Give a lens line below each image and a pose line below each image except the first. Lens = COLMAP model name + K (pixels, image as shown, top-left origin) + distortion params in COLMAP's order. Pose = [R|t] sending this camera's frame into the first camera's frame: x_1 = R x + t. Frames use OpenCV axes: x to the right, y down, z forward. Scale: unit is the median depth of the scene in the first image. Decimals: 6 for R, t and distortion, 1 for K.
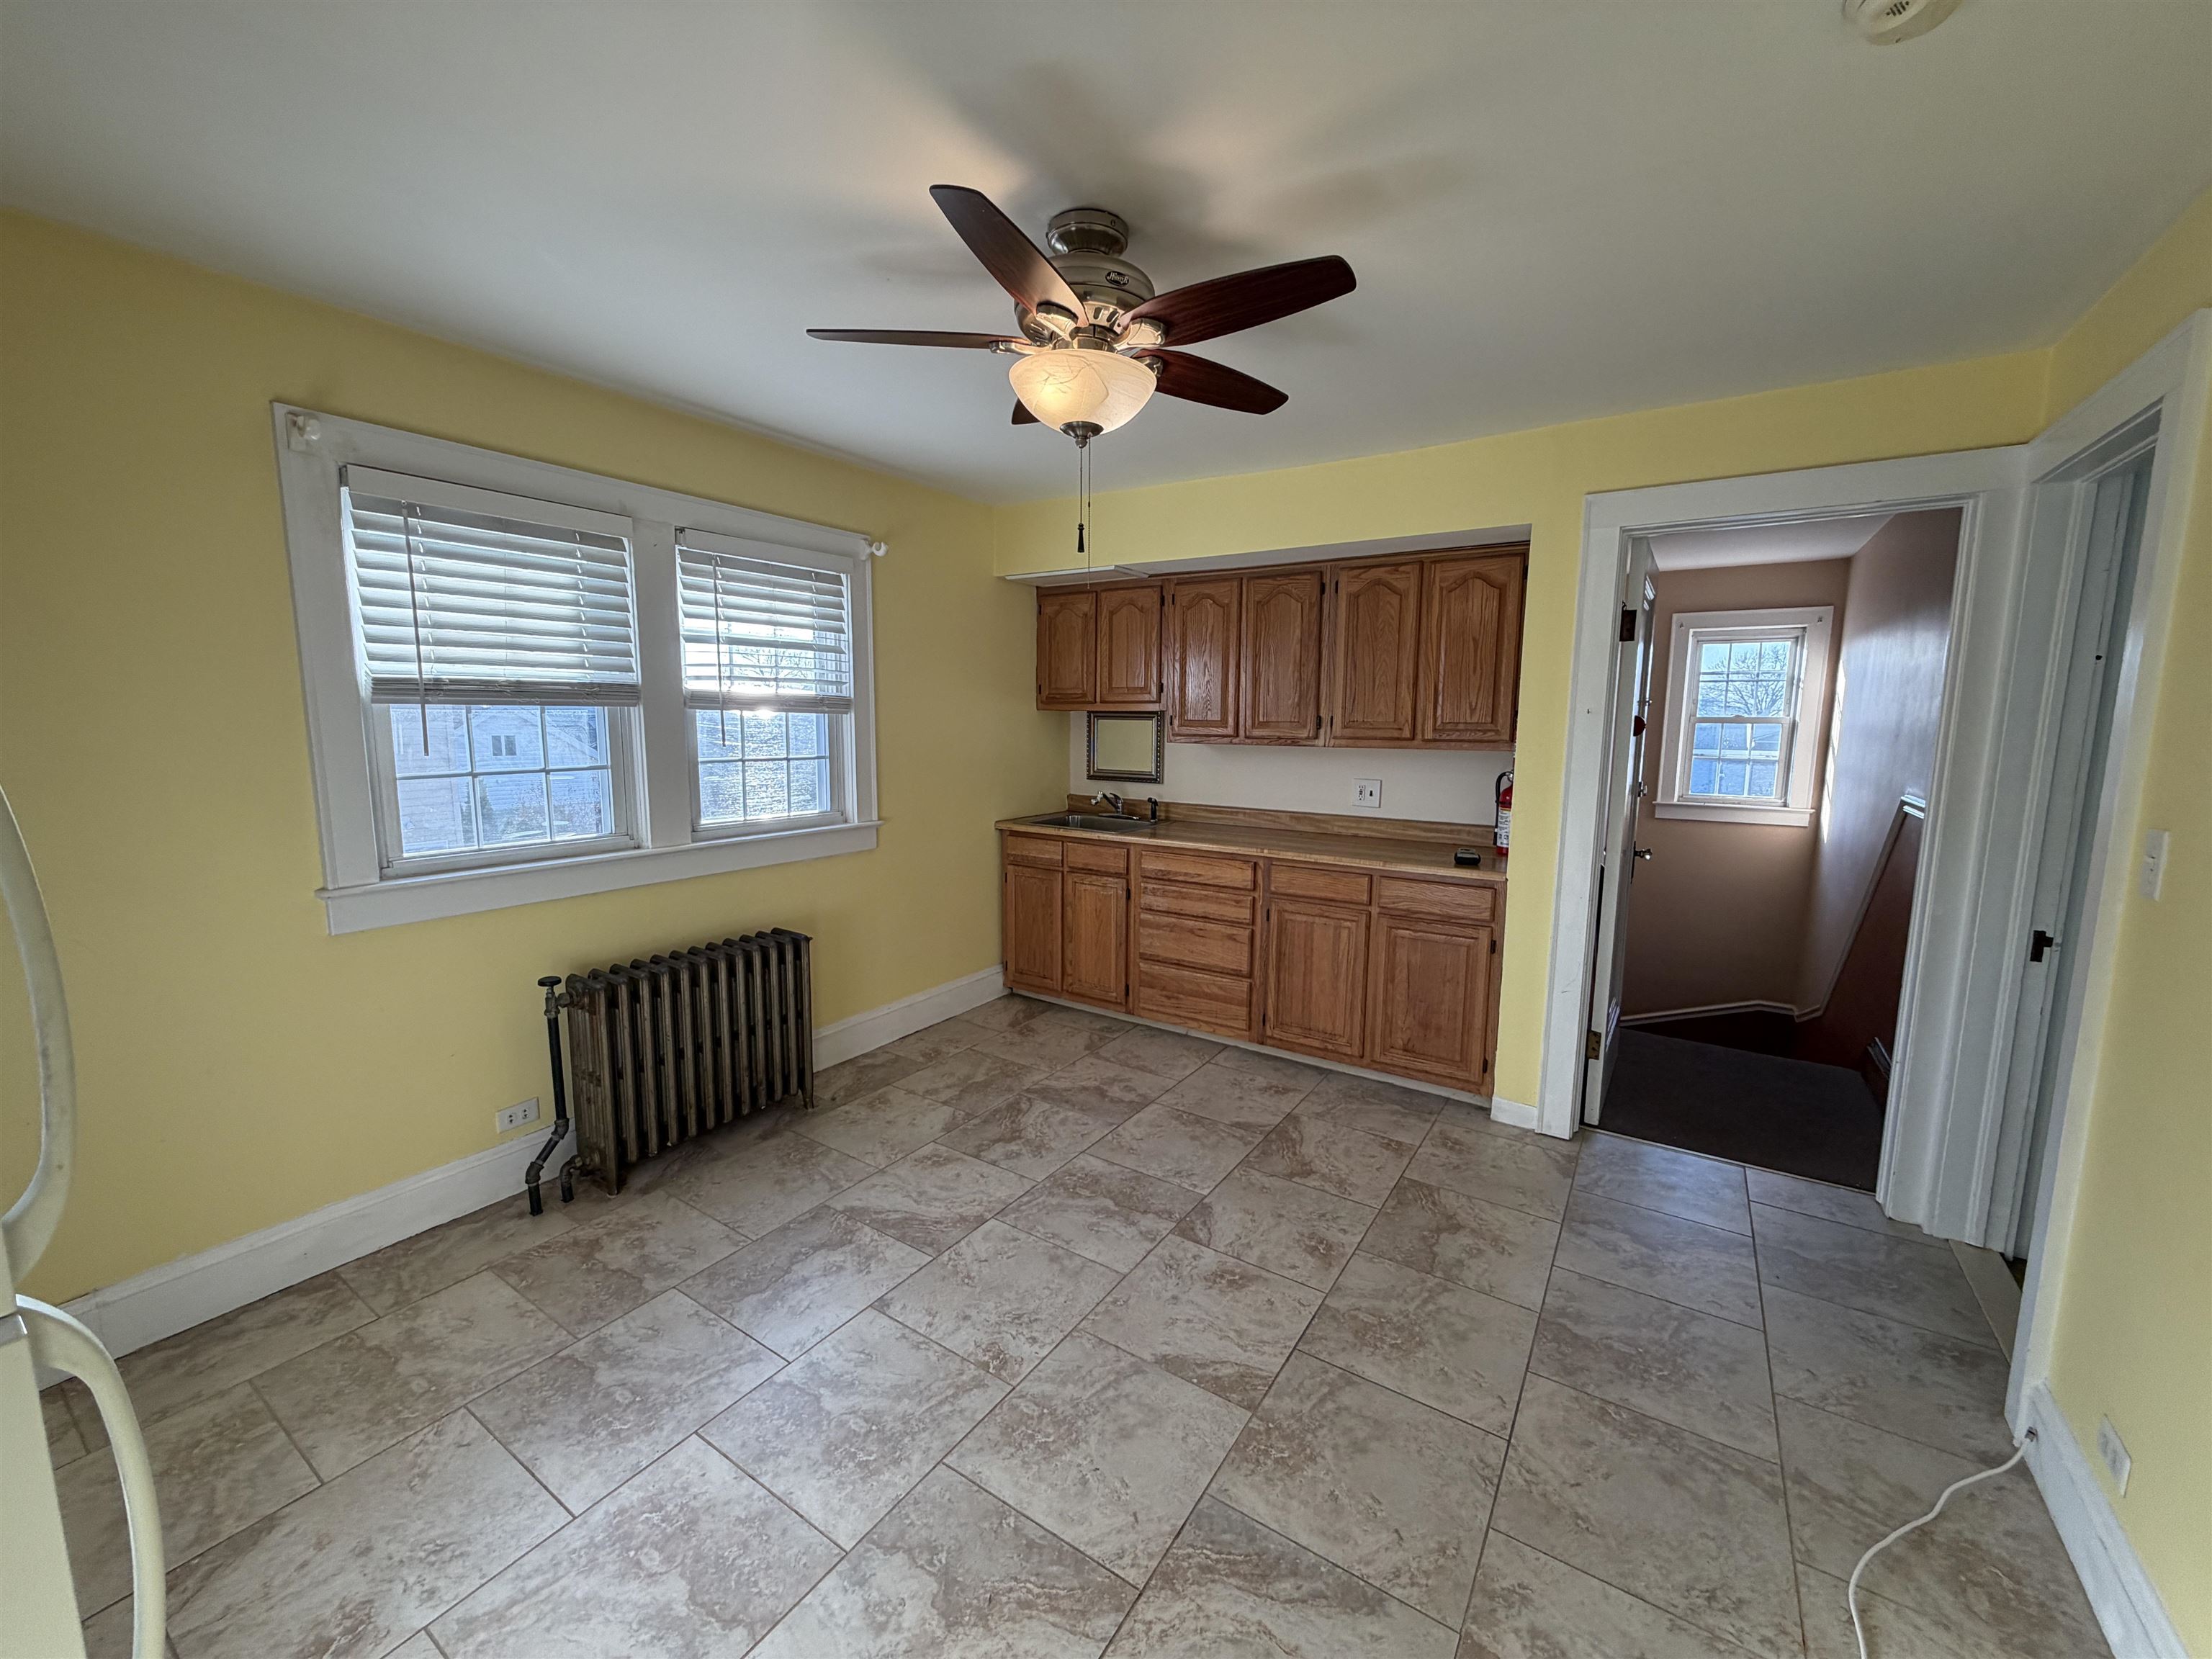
lens RADIAL K [[879.9, 0, 1100.1], [0, 879.9, 834.0], [0, 0, 1]] dist [0.000246, 0.000032]
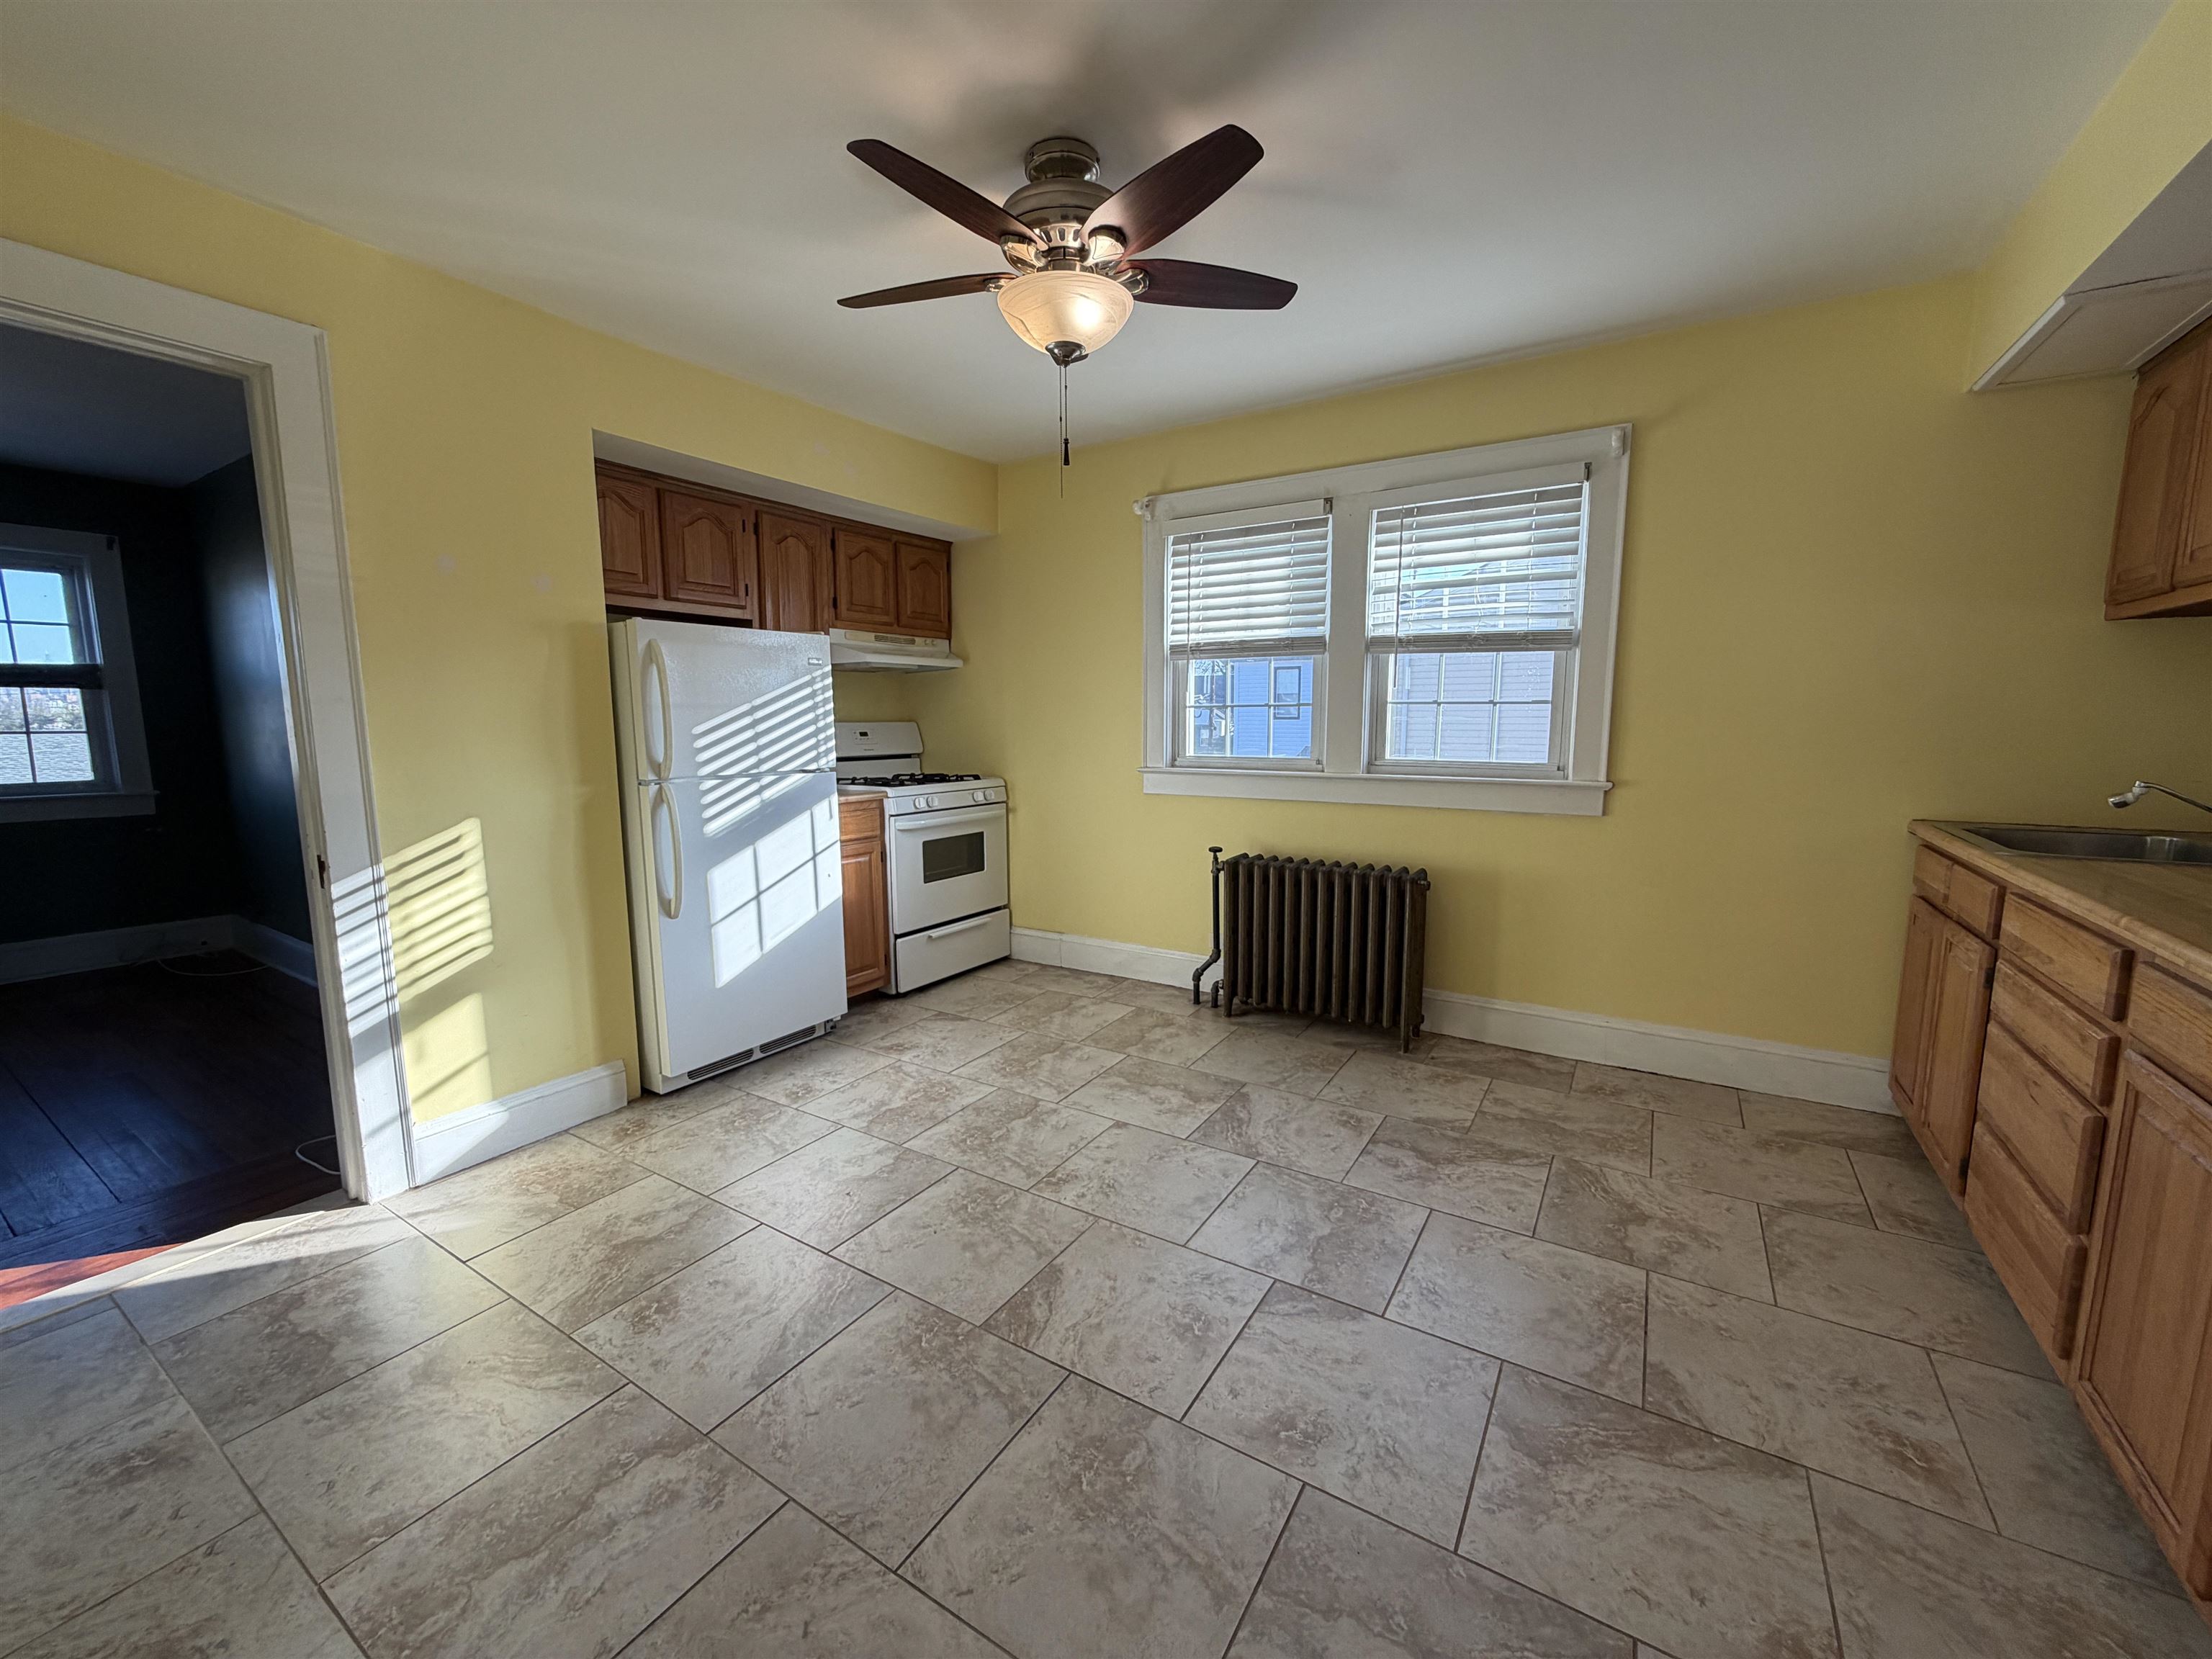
lens RADIAL K [[879.9, 0, 1104.7], [0, 879.9, 831.9], [0, 0, 1]] dist [0.000246, 0.000032]
pose [[0.018311, 0.122665, -0.992279, 0.719990], [-0.131589, 0.984108, 0.119227, -0.007515], [0.991135, 0.128390, 0.034162, 0.695476]]
